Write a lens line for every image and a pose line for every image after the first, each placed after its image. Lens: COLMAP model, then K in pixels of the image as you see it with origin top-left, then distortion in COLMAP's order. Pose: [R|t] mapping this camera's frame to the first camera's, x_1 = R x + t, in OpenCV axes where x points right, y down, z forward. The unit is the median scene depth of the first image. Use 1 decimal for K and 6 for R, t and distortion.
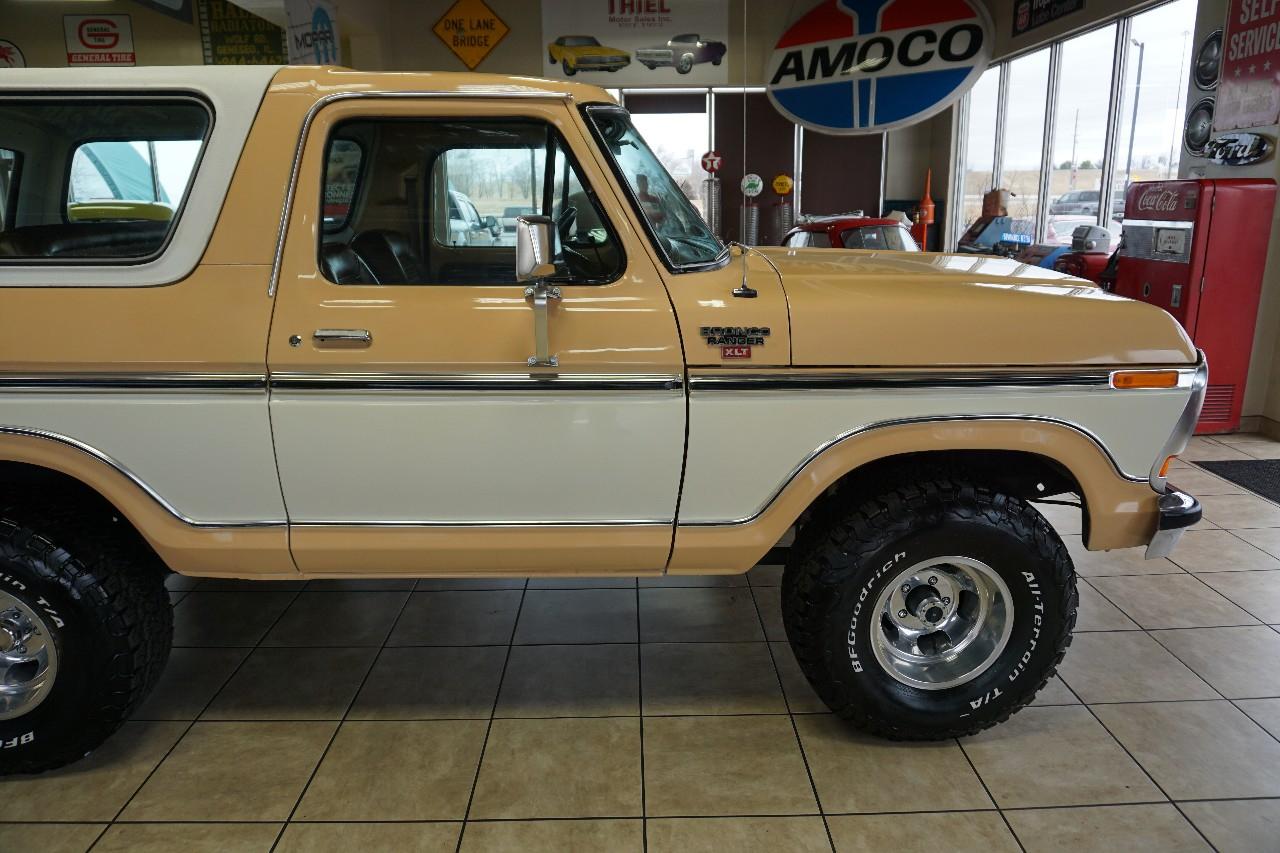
lens RADIAL K [[867.5, 0, 635.0], [0, 867.5, 418.0], [0, 0, 1]] dist [-0.040163, 0.022281]
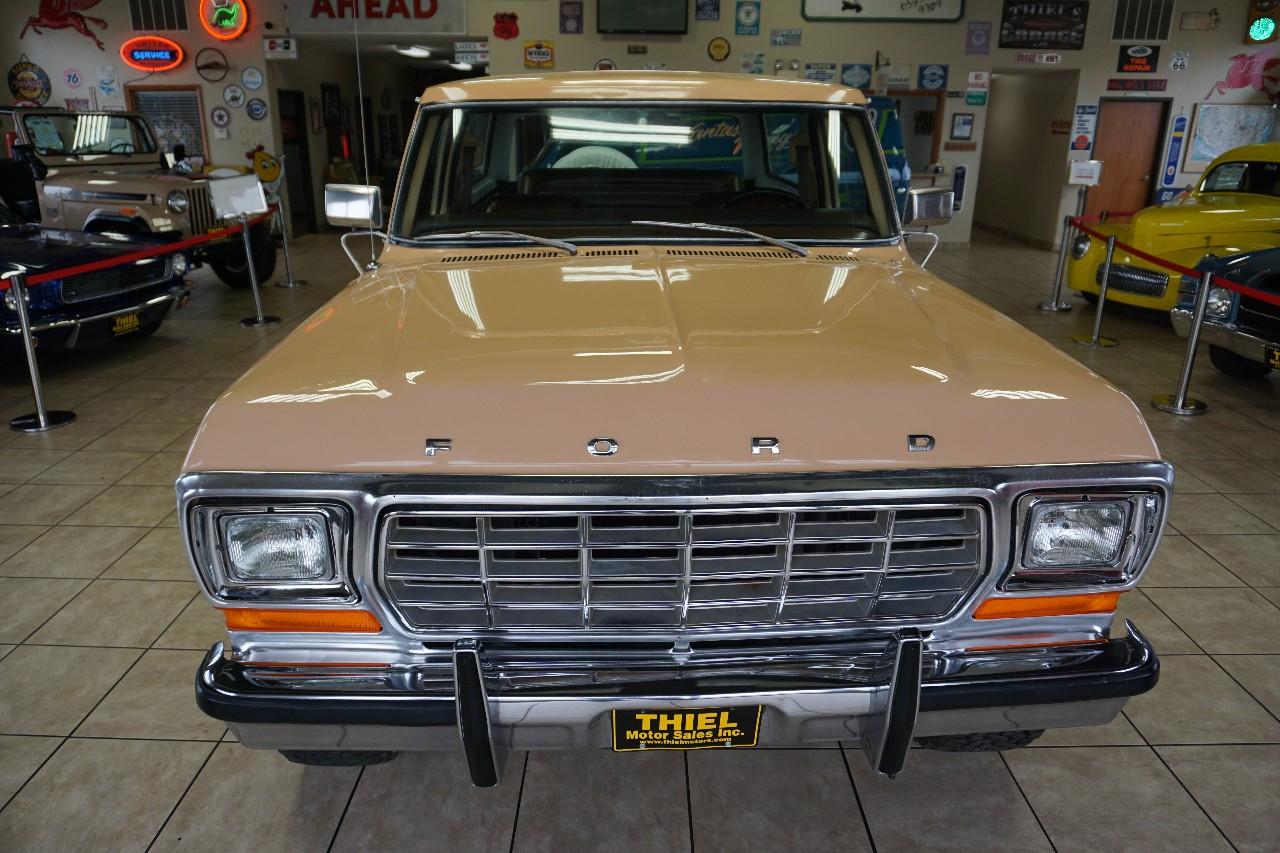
lens RADIAL K [[866.5, 0, 635.8], [0, 866.5, 421.5], [0, 0, 1]] dist [-0.030498, 0.012994]
pose [[-0.019597, 0.337898, -0.940979, 0.374367], [-0.252158, 0.909065, 0.331689, -0.124125], [0.967488, 0.243775, 0.067389, 0.376614]]
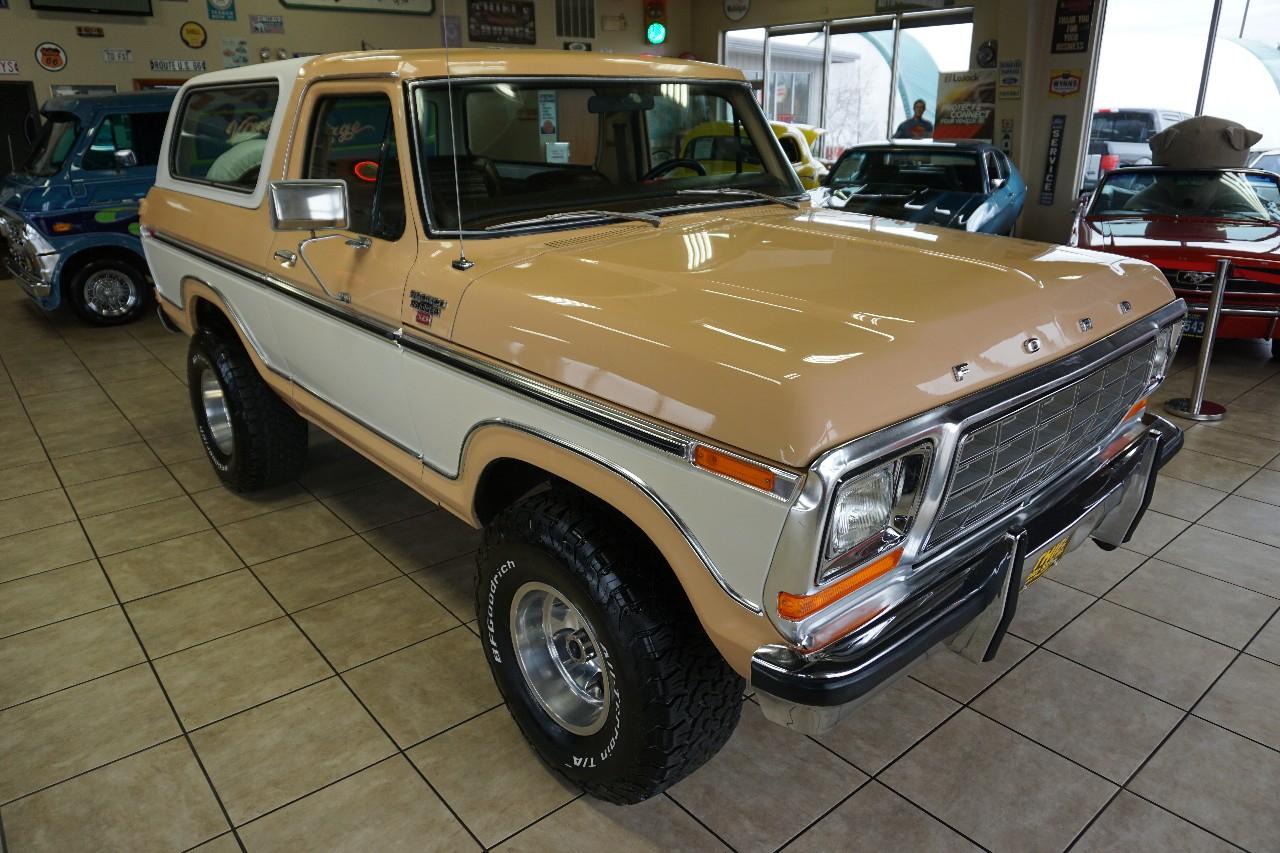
lens RADIAL K [[866.5, 0, 635.8], [0, 866.5, 421.5], [0, 0, 1]] dist [-0.030498, 0.012994]
pose [[0.624911, 0.264862, -0.734394, 0.305689], [-0.188999, 0.964035, 0.186859, -0.056275], [0.757473, 0.022029, 0.652494, 0.140779]]
